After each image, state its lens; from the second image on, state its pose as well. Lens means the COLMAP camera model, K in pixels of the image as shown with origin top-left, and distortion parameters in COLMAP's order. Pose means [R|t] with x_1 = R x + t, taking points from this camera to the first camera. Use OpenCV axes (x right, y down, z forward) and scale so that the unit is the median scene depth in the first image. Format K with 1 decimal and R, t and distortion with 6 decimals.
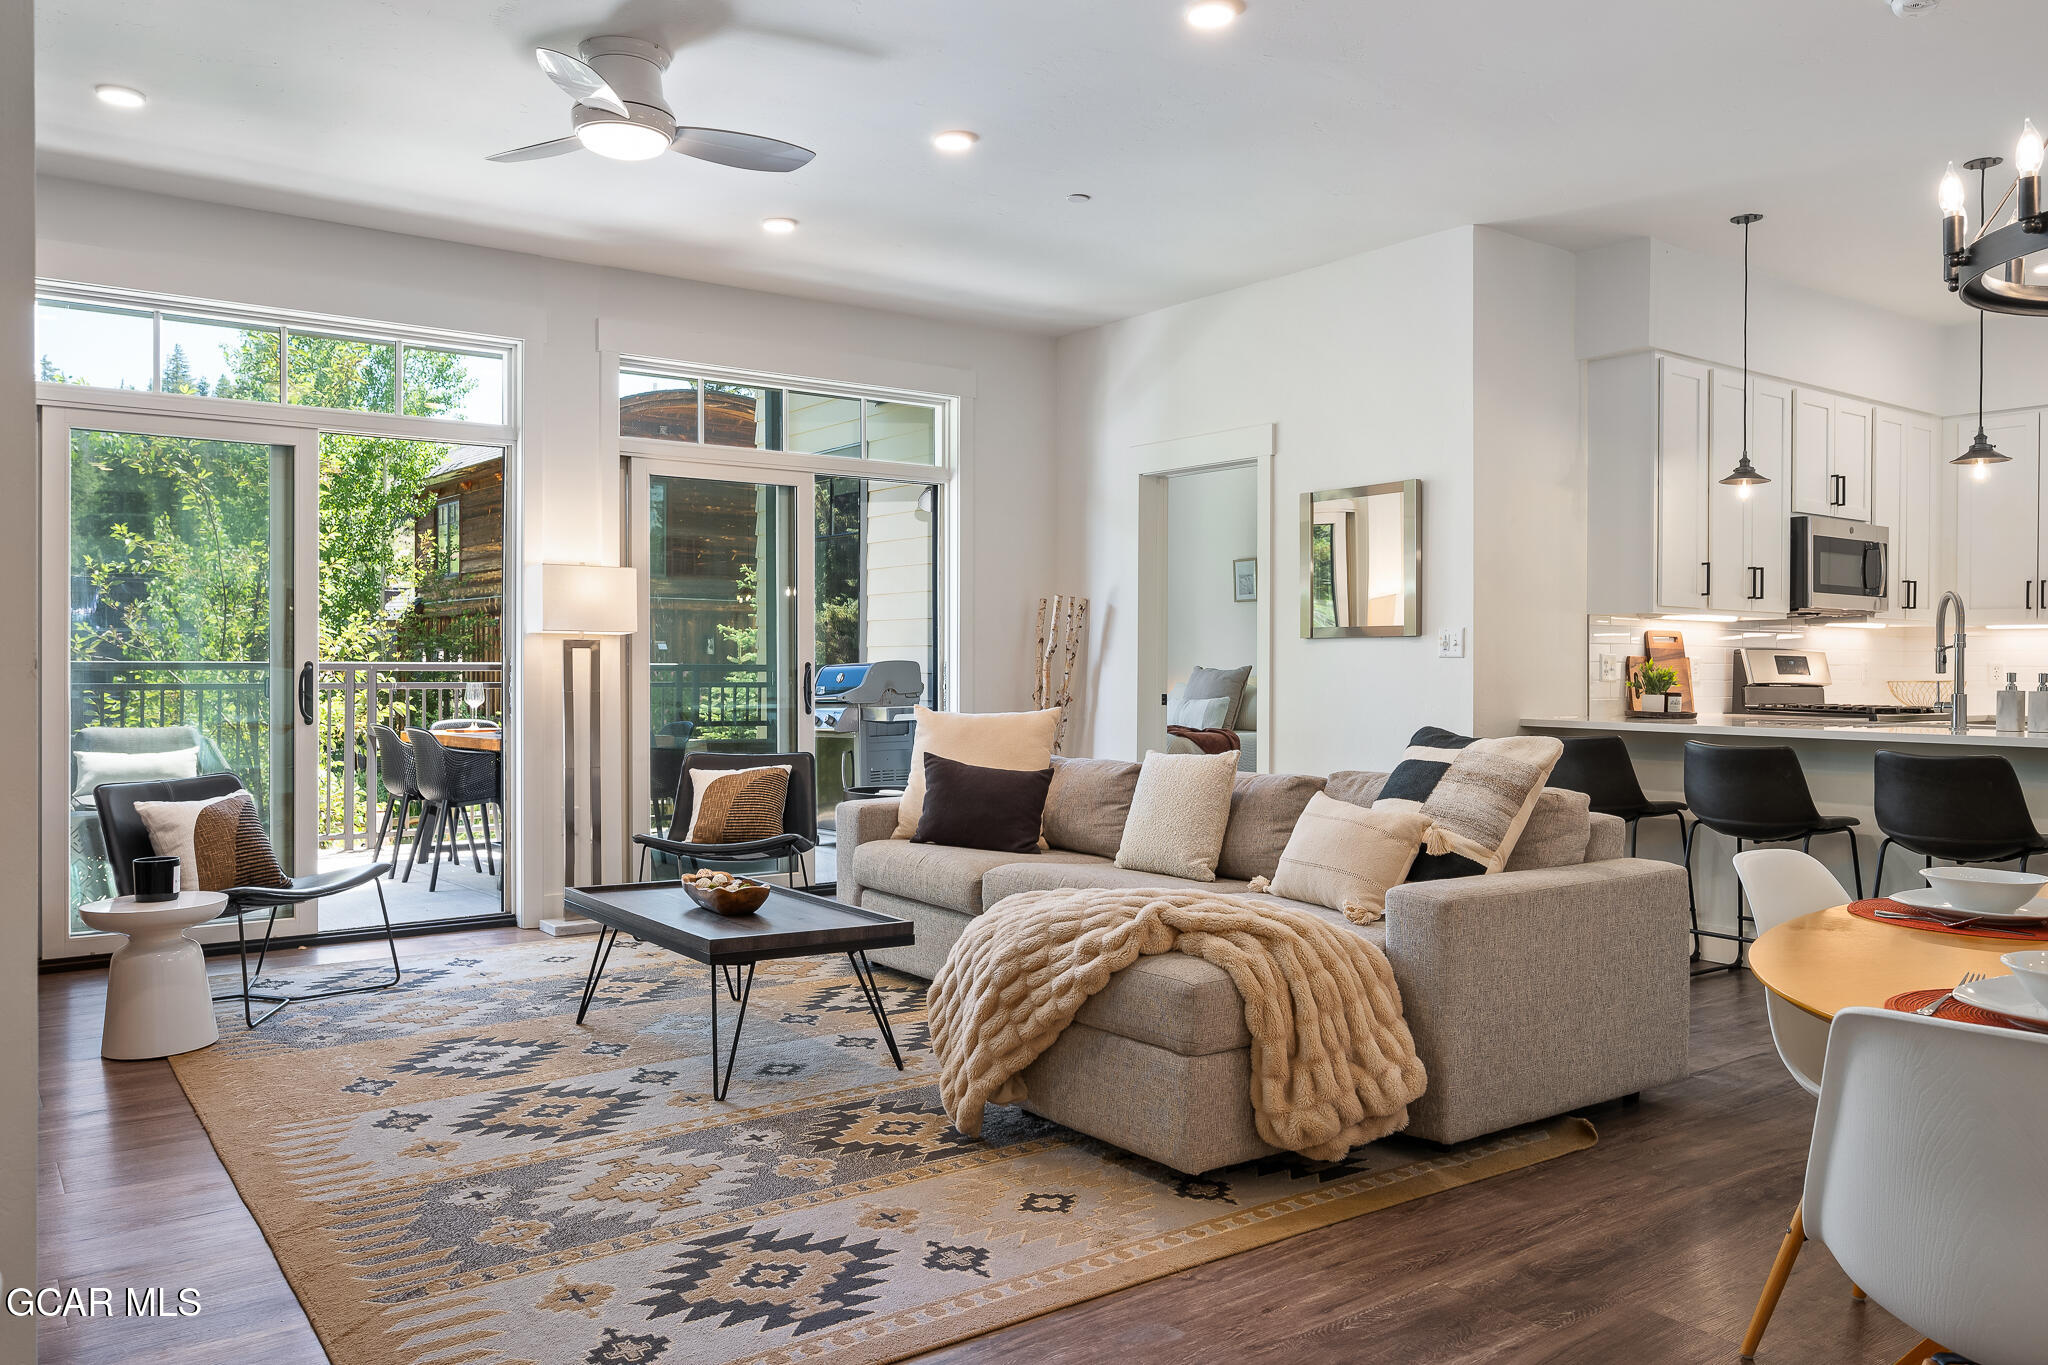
lens RADIAL K [[1472.1, 0, 1027.5], [0, 1472.1, 689.7], [0, 0, 1]] dist [-0.007877, -0.001526]
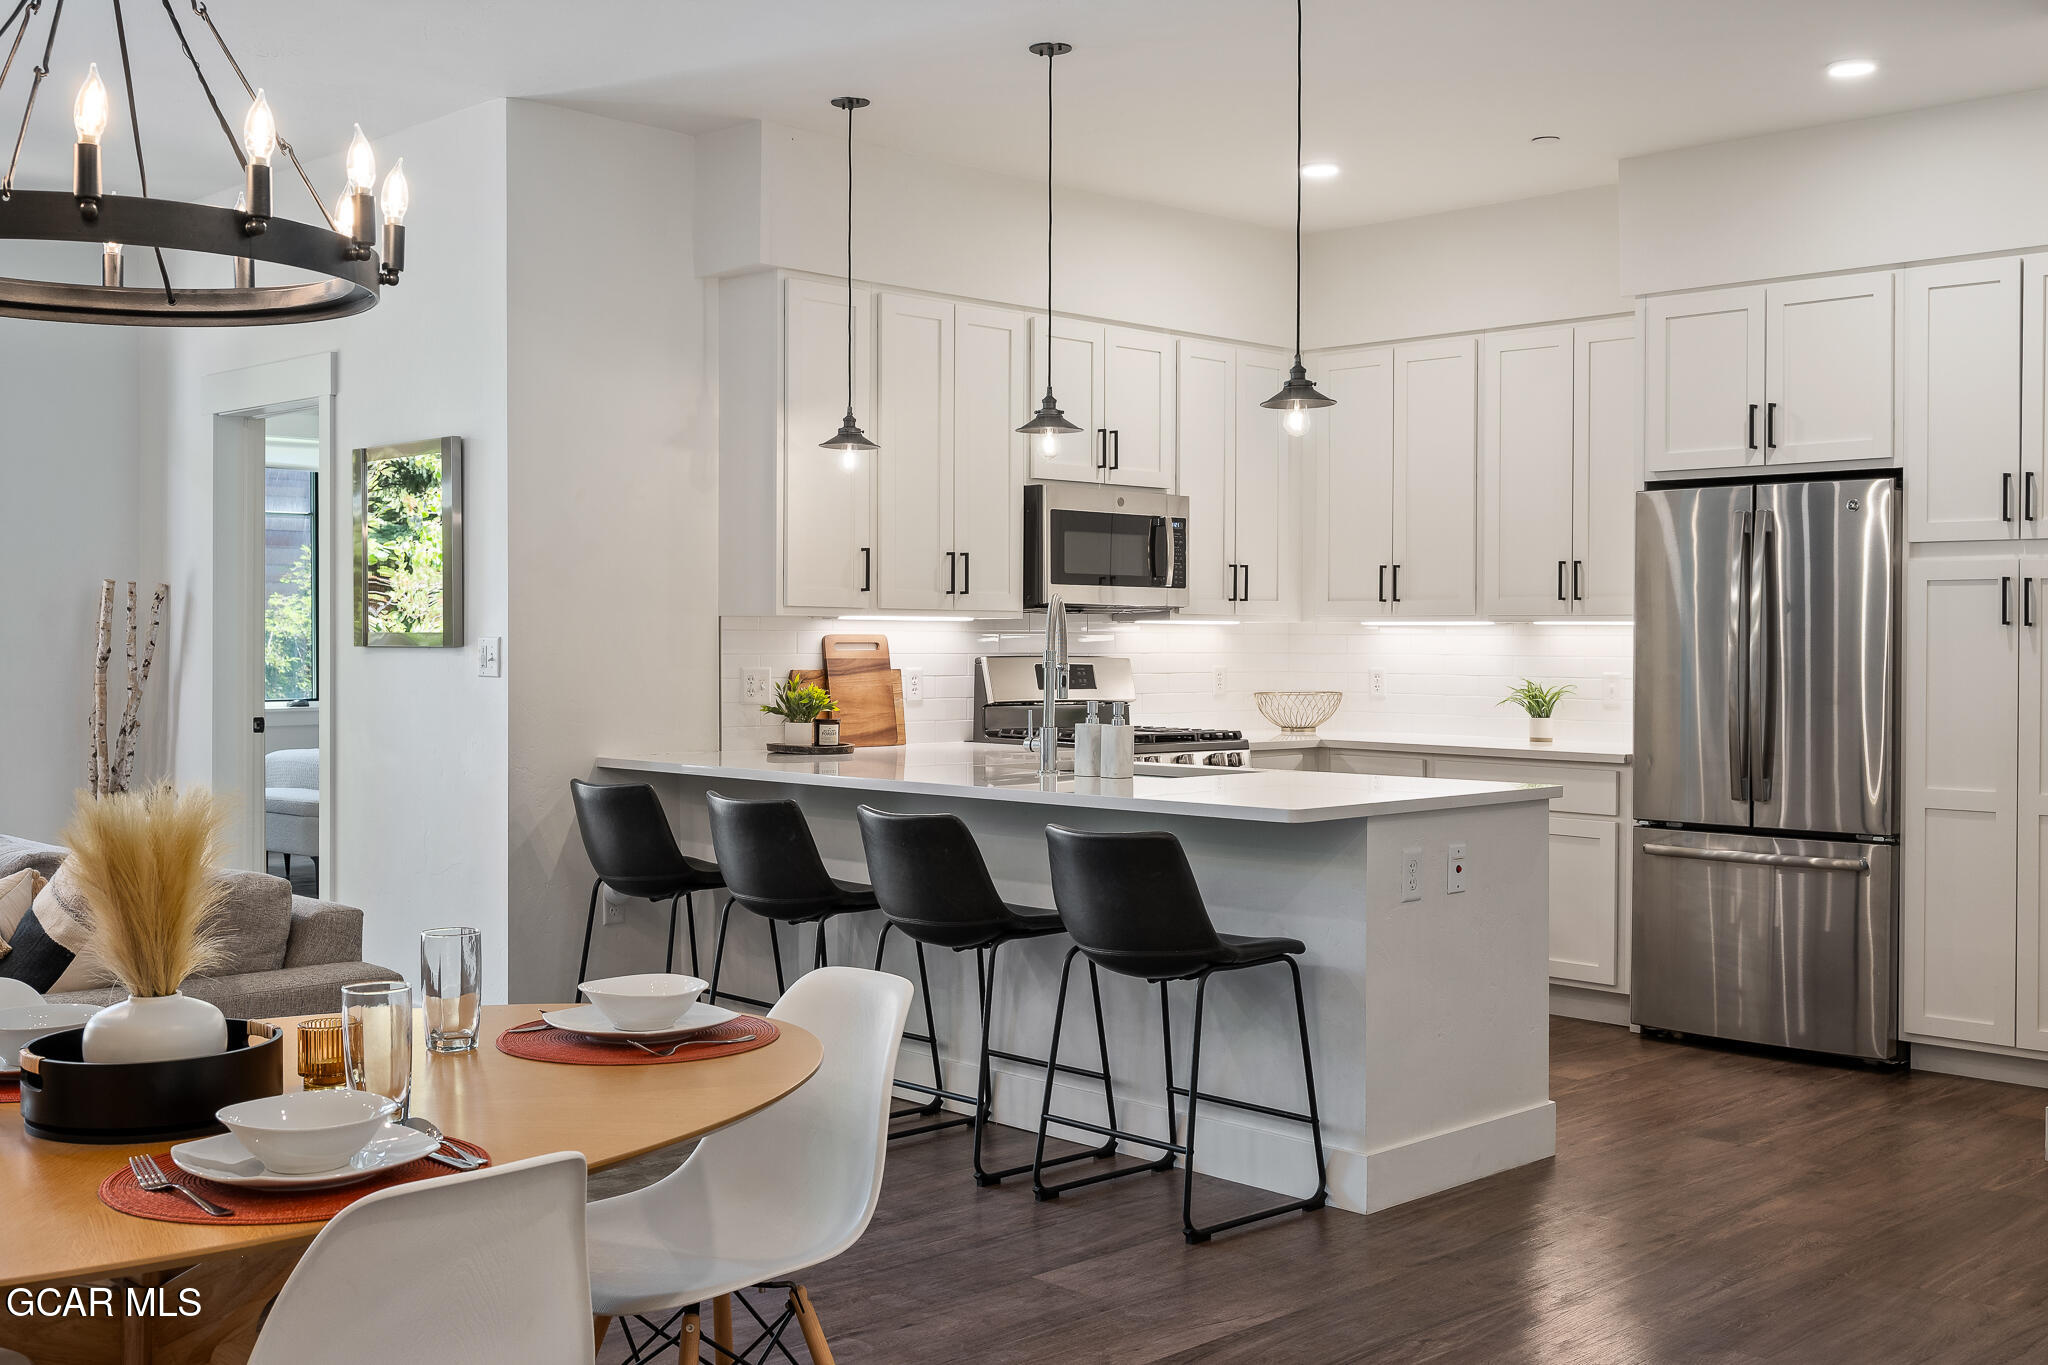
lens RADIAL K [[2115.5, 0, 977.2], [0, 2115.5, 646.3], [0, 0, 1]] dist [0.000501, 0.000000]
pose [[0.991037, -0.002455, 0.133566, 0.351976], [0.004217, 0.999908, -0.012908, -0.020195], [-0.133522, 0.013355, 0.990956, -0.082929]]
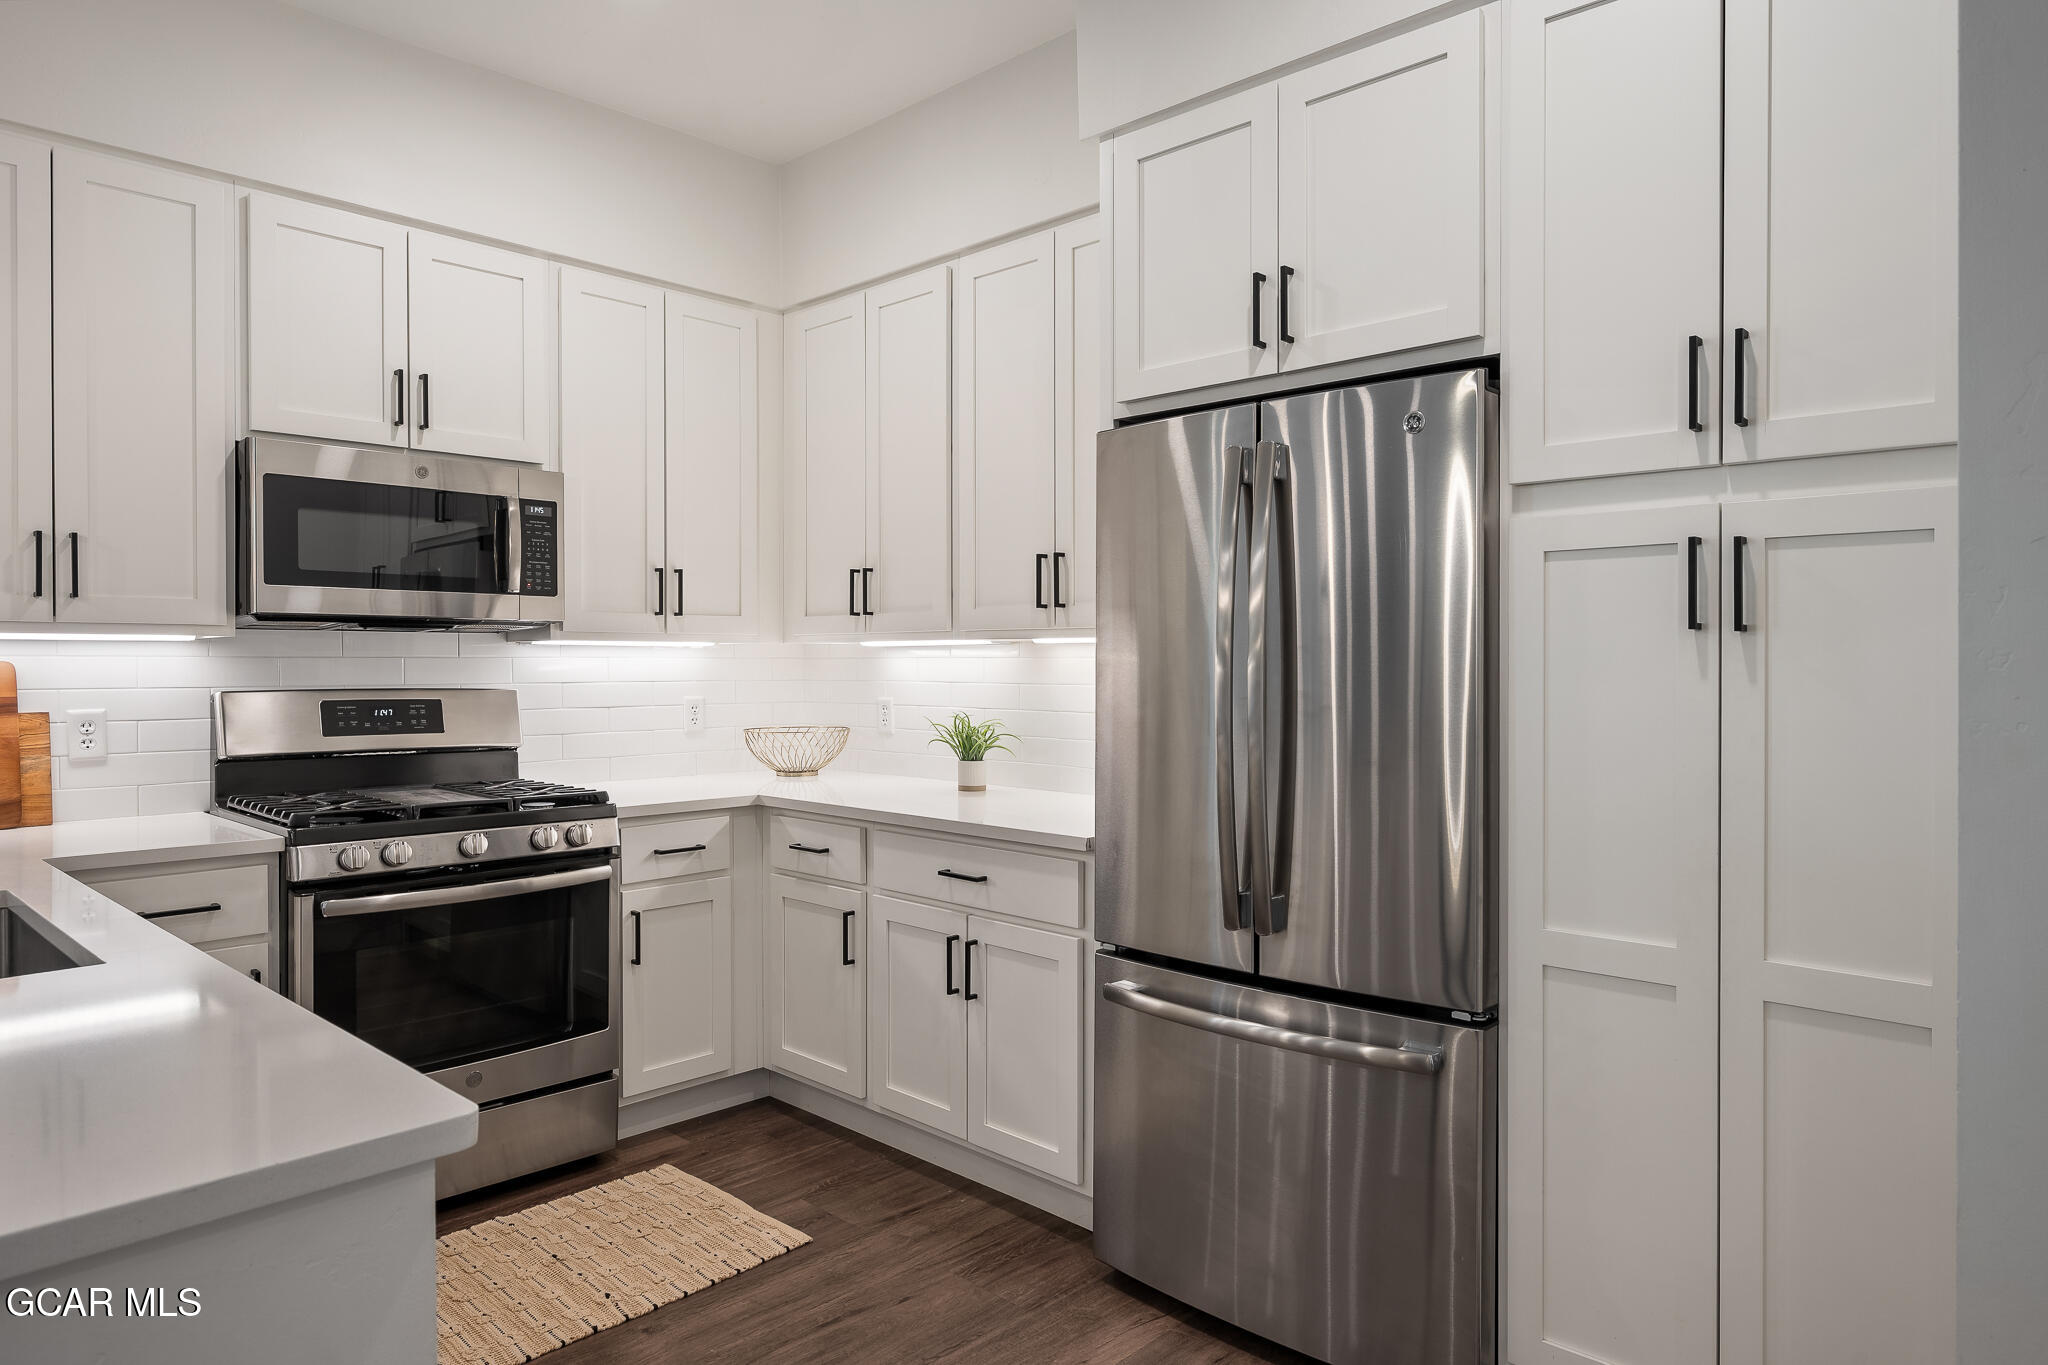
lens RADIAL K [[1256.5, 0, 1027.8], [0, 1256.5, 672.9], [0, 0, 1]] dist [-0.002626, -0.002038]
pose [[0.982934, -0.008755, 0.183750, 0.719959], [0.010738, 0.999894, -0.009801, -0.028573], [-0.183645, 0.011607, 0.982924, 0.521731]]
